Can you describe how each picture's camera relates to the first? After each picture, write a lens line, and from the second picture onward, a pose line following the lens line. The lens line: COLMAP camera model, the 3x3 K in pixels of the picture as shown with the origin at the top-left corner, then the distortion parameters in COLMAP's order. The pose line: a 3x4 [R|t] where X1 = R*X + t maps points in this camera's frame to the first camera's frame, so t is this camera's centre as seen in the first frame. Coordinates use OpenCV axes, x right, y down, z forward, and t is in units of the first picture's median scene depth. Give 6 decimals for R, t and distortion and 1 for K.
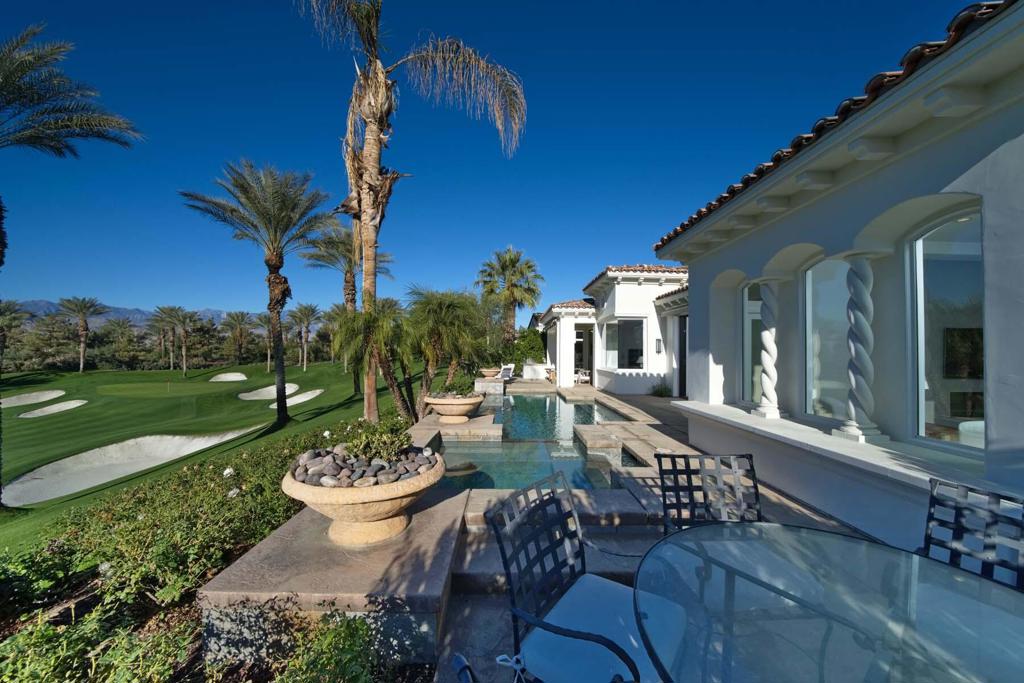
lens RADIAL K [[374.2, 0, 522.4], [0, 374.2, 345.0], [0, 0, 1]] dist [-0.022147, 0.000420]
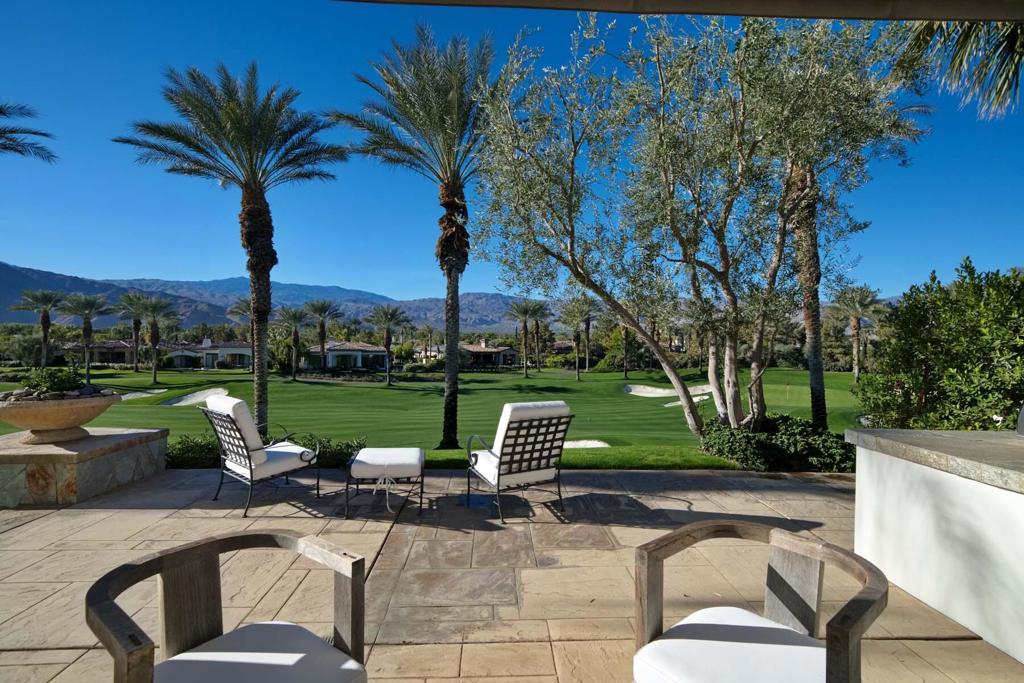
lens RADIAL K [[492.6, 0, 505.8], [0, 492.6, 340.4], [0, 0, 1]] dist [0.017834, 0.001125]
pose [[0.001835, -0.005926, -0.999981, 0.126644], [0.001711, 0.999981, -0.005923, 0.019313], [0.999997, -0.001700, 0.001845, 0.772829]]
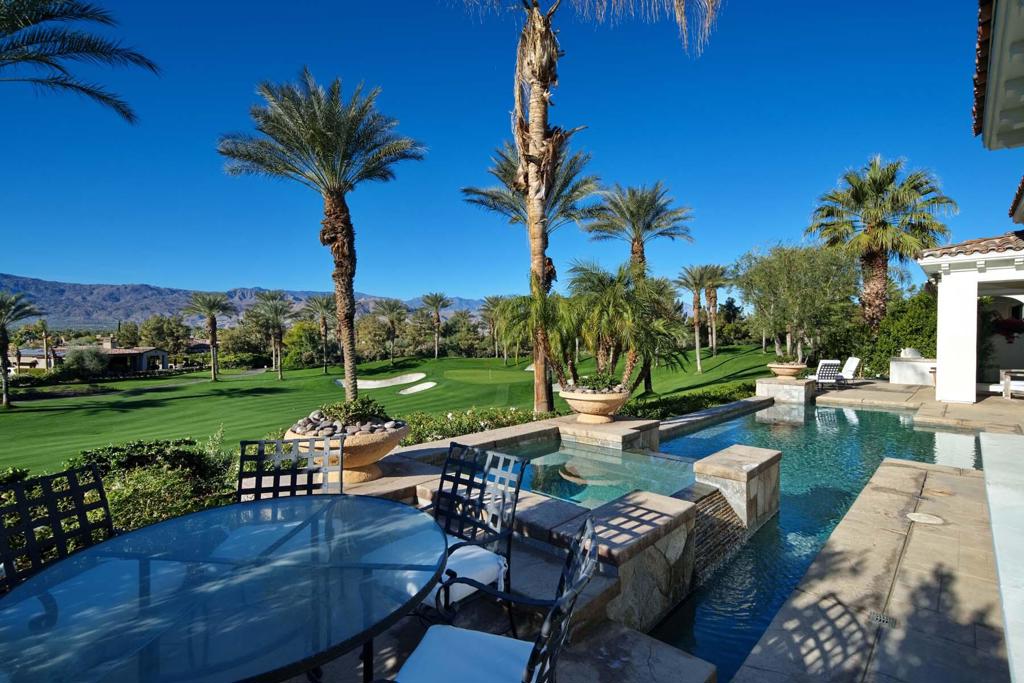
lens RADIAL K [[505.5, 0, 502.3], [0, 505.5, 345.1], [0, 0, 1]] dist [0.012787, 0.001469]
pose [[0.714005, 0.003536, -0.700132, 0.108783], [0.017271, 0.999594, 0.022662, 0.001332], [0.699927, -0.028273, 0.713654, 0.013328]]
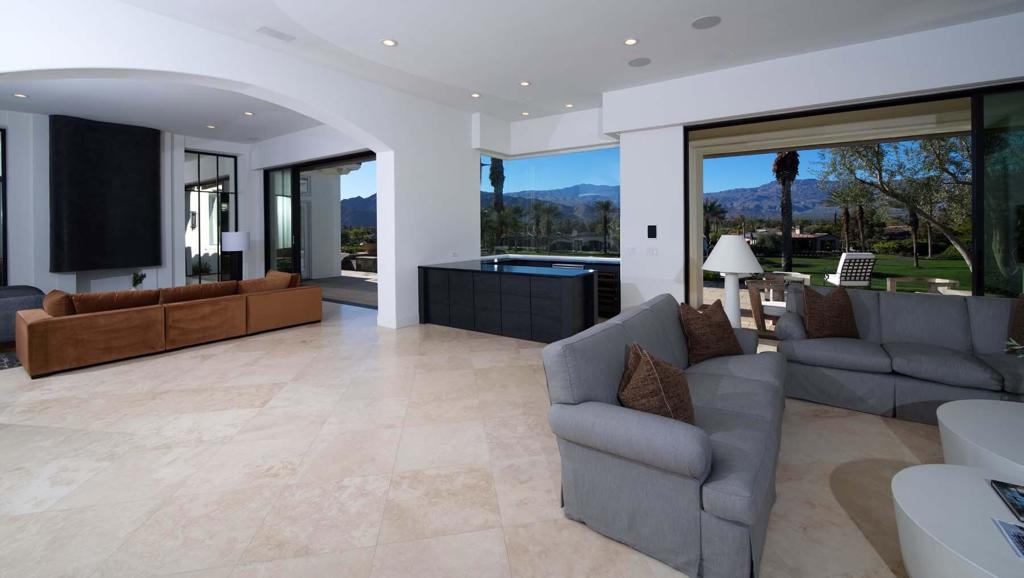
lens RADIAL K [[423.3, 0, 519.7], [0, 423.3, 224.0], [0, 0, 1]] dist [-0.029428, 0.000021]
pose [[-0.585264, -0.010761, -0.810772, 0.407085], [0.016617, 0.999543, -0.025261, 0.018766], [0.810673, -0.028257, -0.584817, 0.757844]]
